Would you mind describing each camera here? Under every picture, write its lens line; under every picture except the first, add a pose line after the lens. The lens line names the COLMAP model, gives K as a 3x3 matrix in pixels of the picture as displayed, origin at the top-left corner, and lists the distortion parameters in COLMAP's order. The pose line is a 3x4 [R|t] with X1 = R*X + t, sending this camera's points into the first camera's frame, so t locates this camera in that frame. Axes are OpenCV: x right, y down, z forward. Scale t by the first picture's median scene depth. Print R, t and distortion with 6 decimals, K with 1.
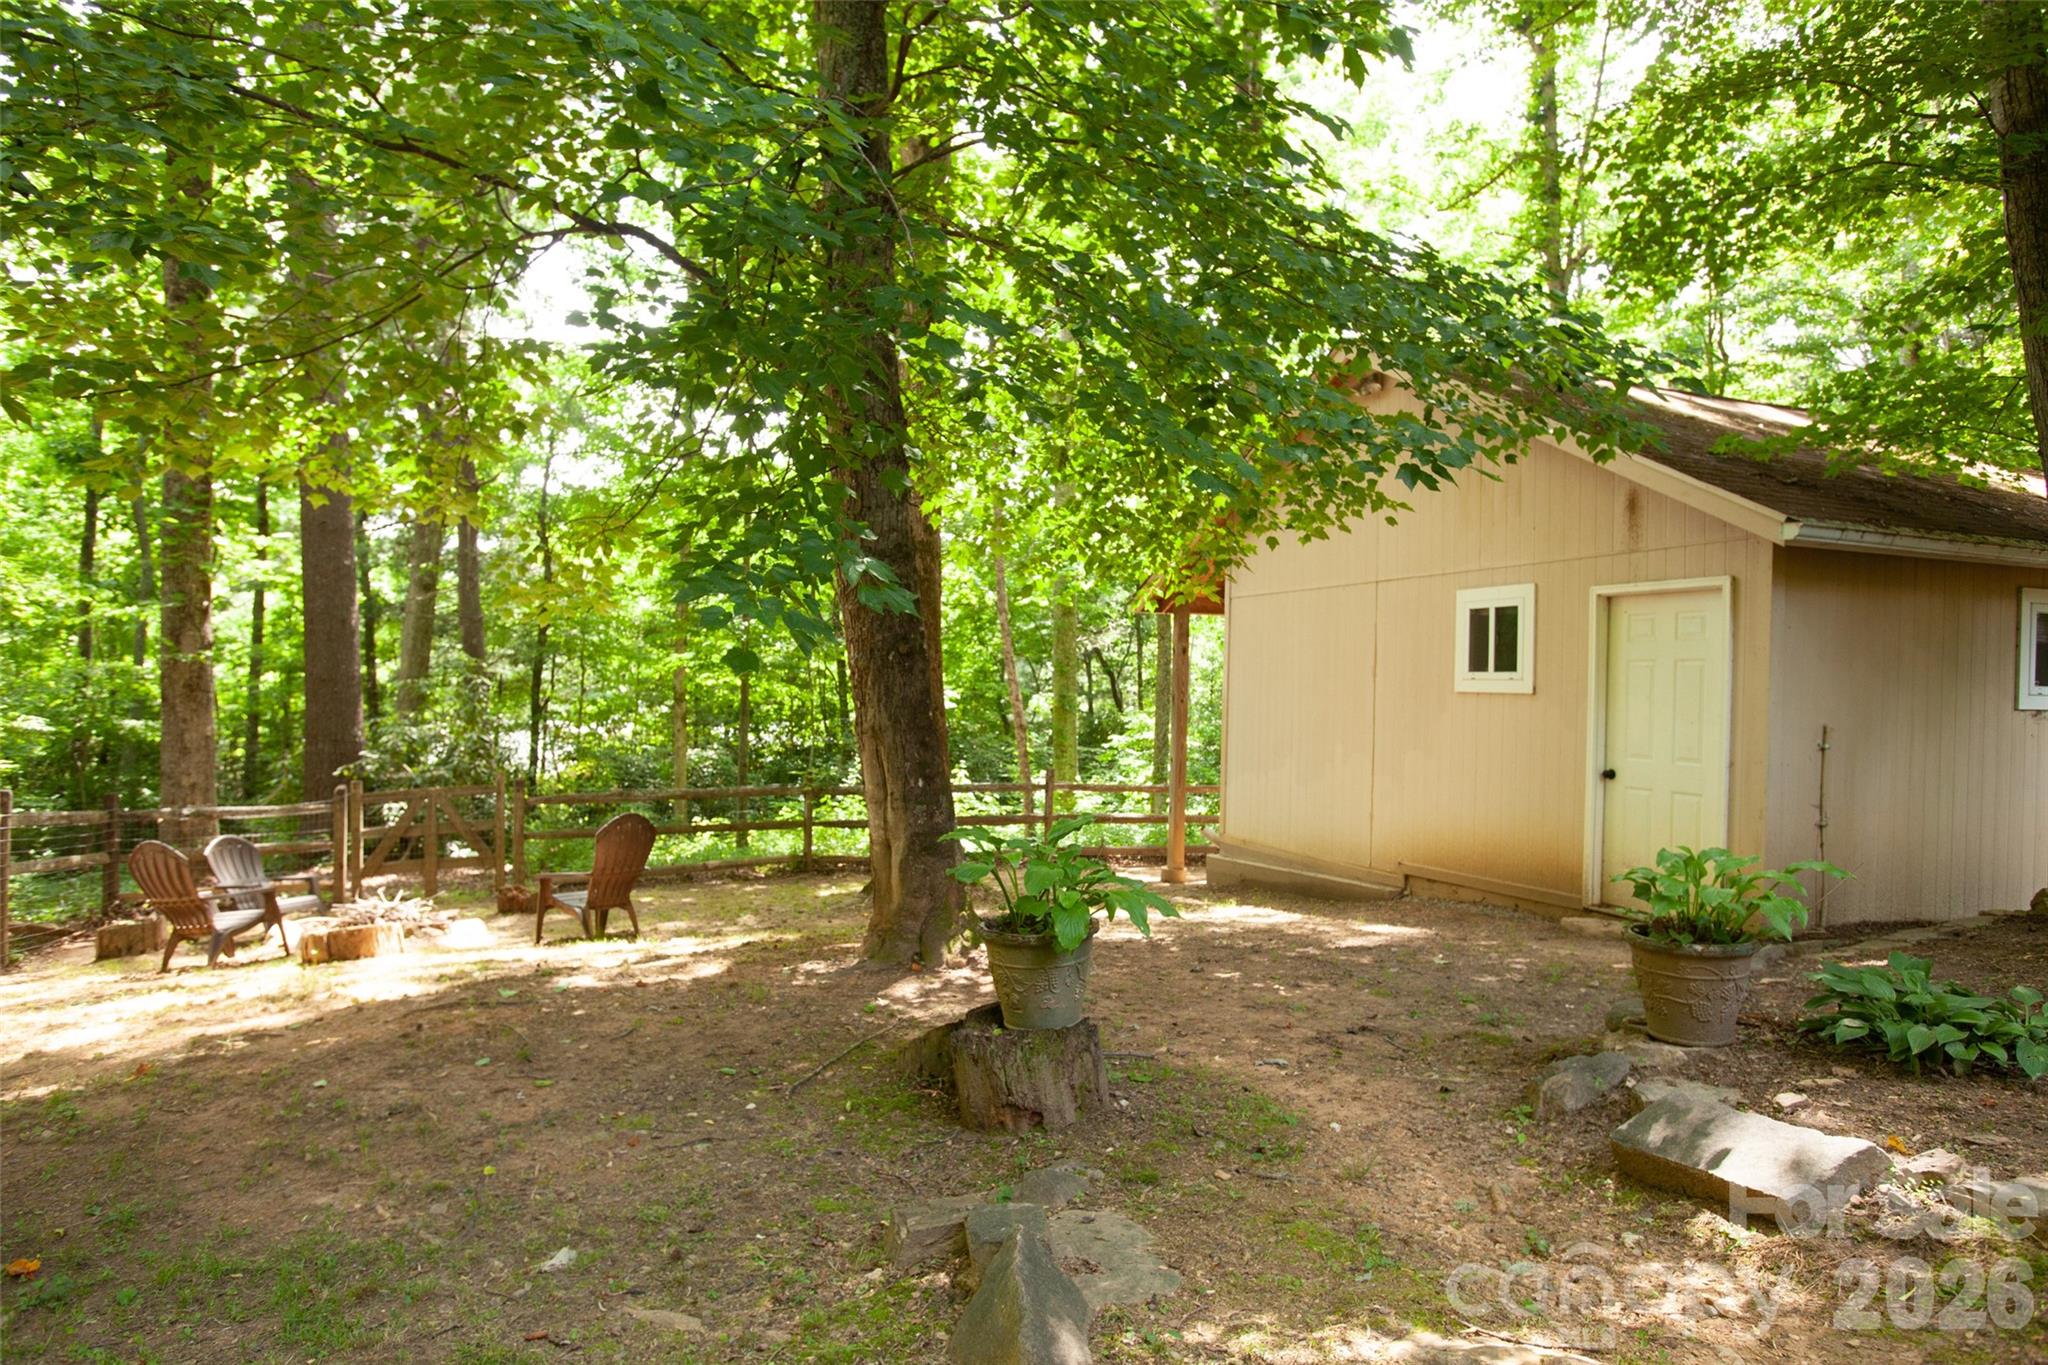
lens RADIAL K [[1211.1, 0, 1024.0], [0, 1211.1, 682.5], [0, 0, 1]] dist [-0.006149, 0.000067]
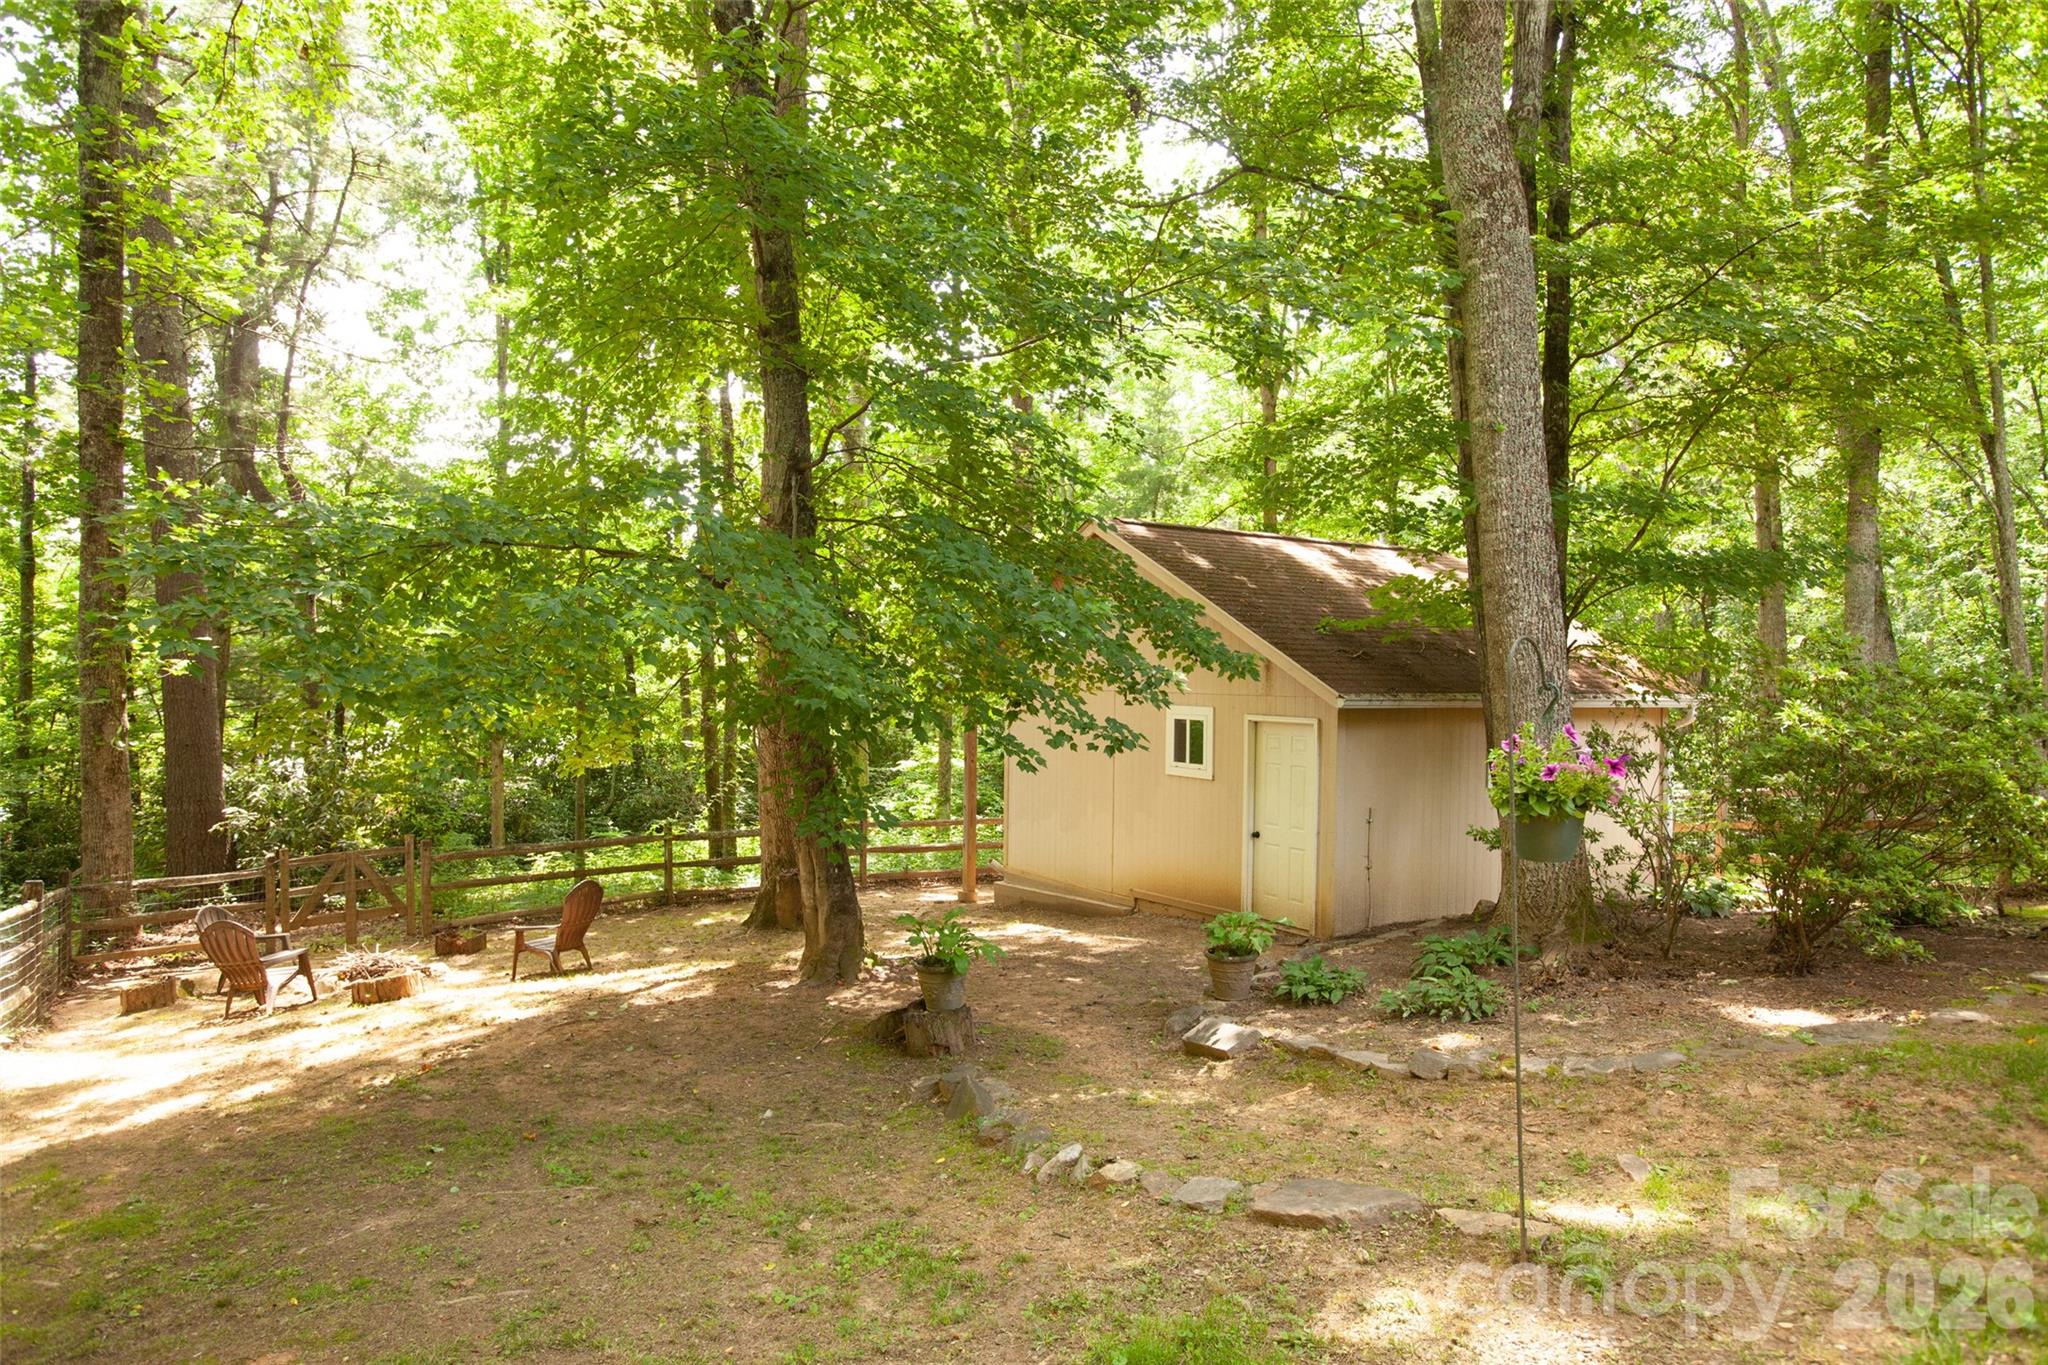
lens RADIAL K [[1315.7, 0, 1024.0], [0, 1315.7, 682.5], [0, 0, 1]] dist [0.003310, 0.000592]
pose [[0.981589, -0.011921, 0.190635, -0.137289], [0.007624, 0.999700, 0.023255, -0.167536], [-0.190855, -0.021373, 0.981385, -0.628552]]
